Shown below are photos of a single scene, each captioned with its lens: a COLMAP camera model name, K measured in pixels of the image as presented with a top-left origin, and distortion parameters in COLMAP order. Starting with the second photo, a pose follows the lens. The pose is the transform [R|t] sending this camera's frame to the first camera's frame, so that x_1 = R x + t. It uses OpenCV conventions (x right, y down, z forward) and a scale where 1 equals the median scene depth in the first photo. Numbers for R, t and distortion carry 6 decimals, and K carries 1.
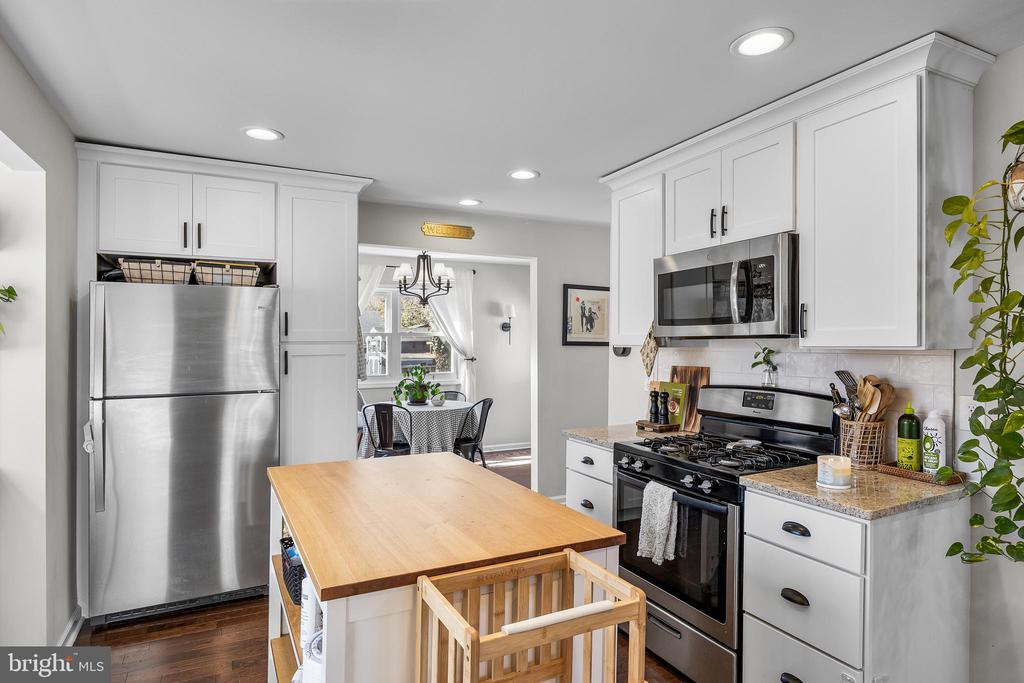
lens RADIAL K [[575.8, 0, 524.2], [0, 575.8, 340.2], [0, 0, 1]] dist [-0.002868, -0.001467]
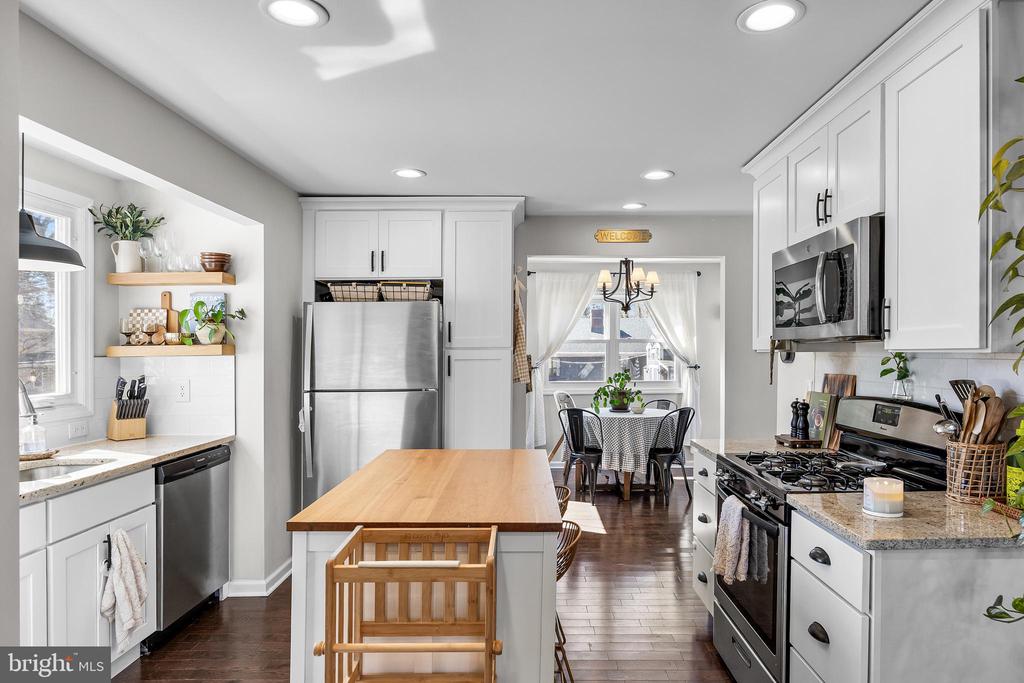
lens RADIAL K [[621.2, 0, 547.4], [0, 621.2, 347.7], [0, 0, 1]] dist [-0.008544, 0.005621]
pose [[0.896164, -0.004267, -0.443702, 0.325831], [0.003950, 0.999991, -0.001639, 0.005702], [0.443705, -0.000284, 0.896173, -0.024378]]
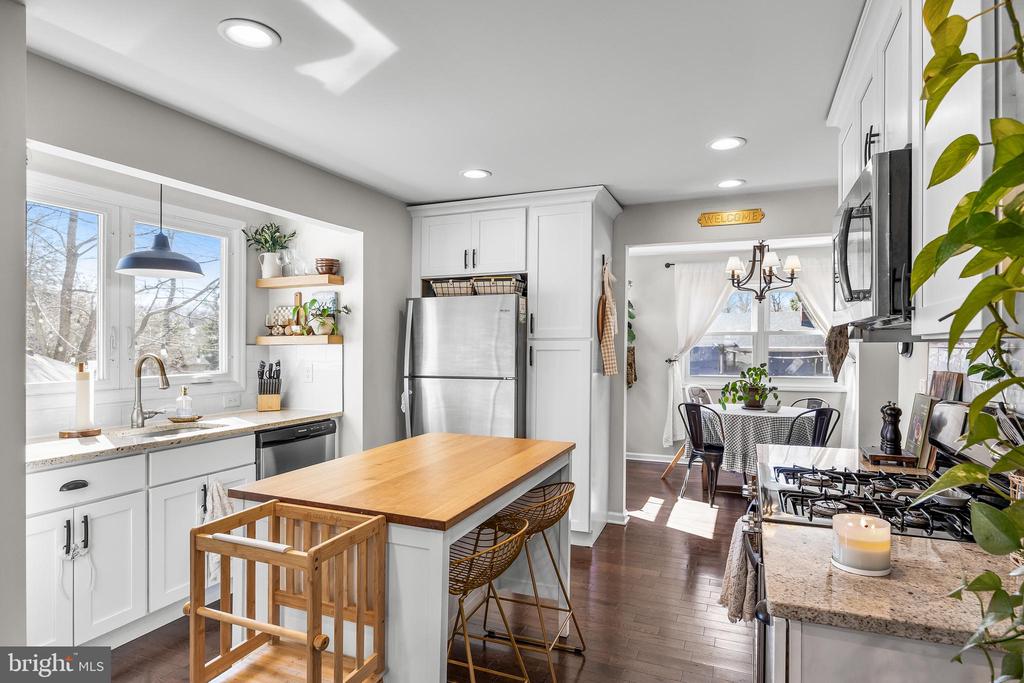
lens RADIAL K [[575.8, 0, 511.6], [0, 575.8, 341.9], [0, 0, 1]] dist [-0.002868, -0.001467]
pose [[0.641790, -0.002202, -0.766877, 0.495834], [0.000363, 0.999997, -0.002567, 0.013027], [0.766880, 0.001369, 0.641789, 0.213508]]
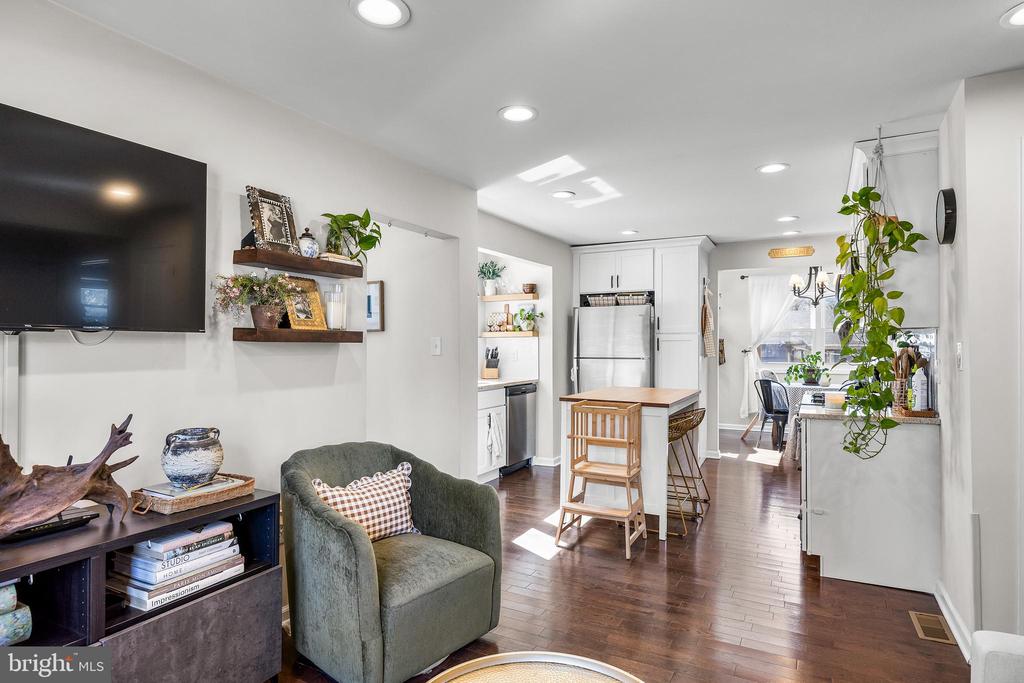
lens RADIAL K [[575.8, 0, 509.6], [0, 575.8, 336.3], [0, 0, 1]] dist [-0.002868, -0.001467]
pose [[0.562638, -0.012625, -0.826607, 0.881705], [0.002759, 0.999906, -0.013394, 0.038153], [0.826699, 0.005256, 0.562620, -0.450080]]
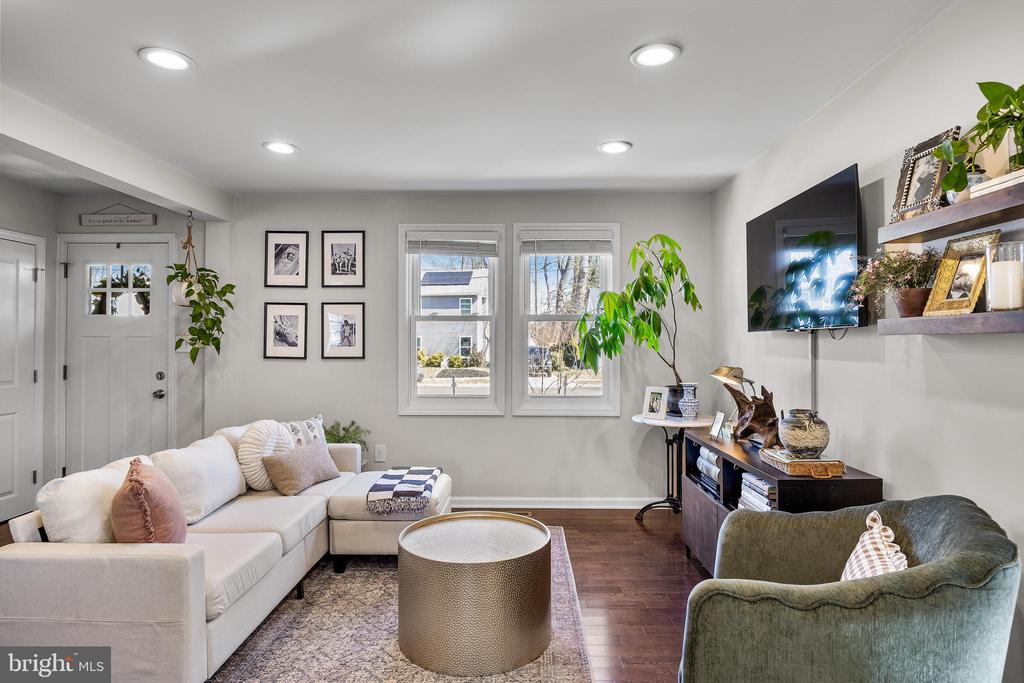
lens RADIAL K [[575.8, 0, 517.0], [0, 575.8, 337.0], [0, 0, 1]] dist [-0.002868, -0.001467]
pose [[-0.880949, 0.006638, 0.473165, 0.162351], [-0.000620, 0.999885, -0.015182, 0.045974], [-0.473211, -0.013667, -0.880843, 0.430789]]
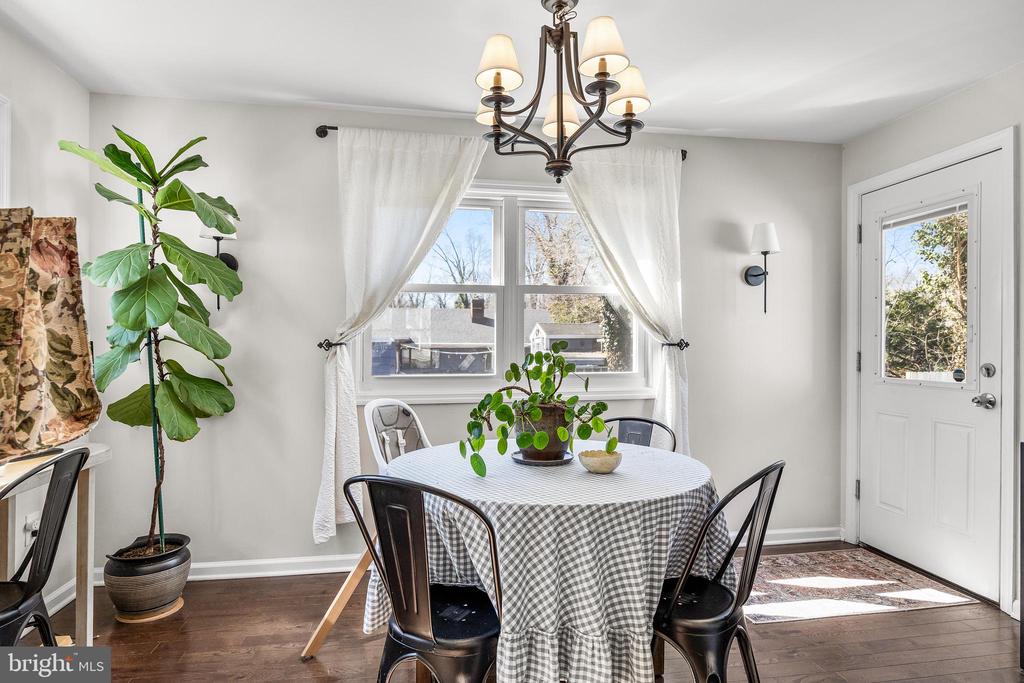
lens RADIAL K [[575.8, 0, 504.2], [0, 575.8, 349.7], [0, 0, 1]] dist [-0.002868, -0.001467]
pose [[0.945427, 0.000083, -0.325833, -0.169822], [0.004109, 0.999917, 0.012176, 0.072931], [0.325807, -0.012850, 0.945349, 1.213593]]
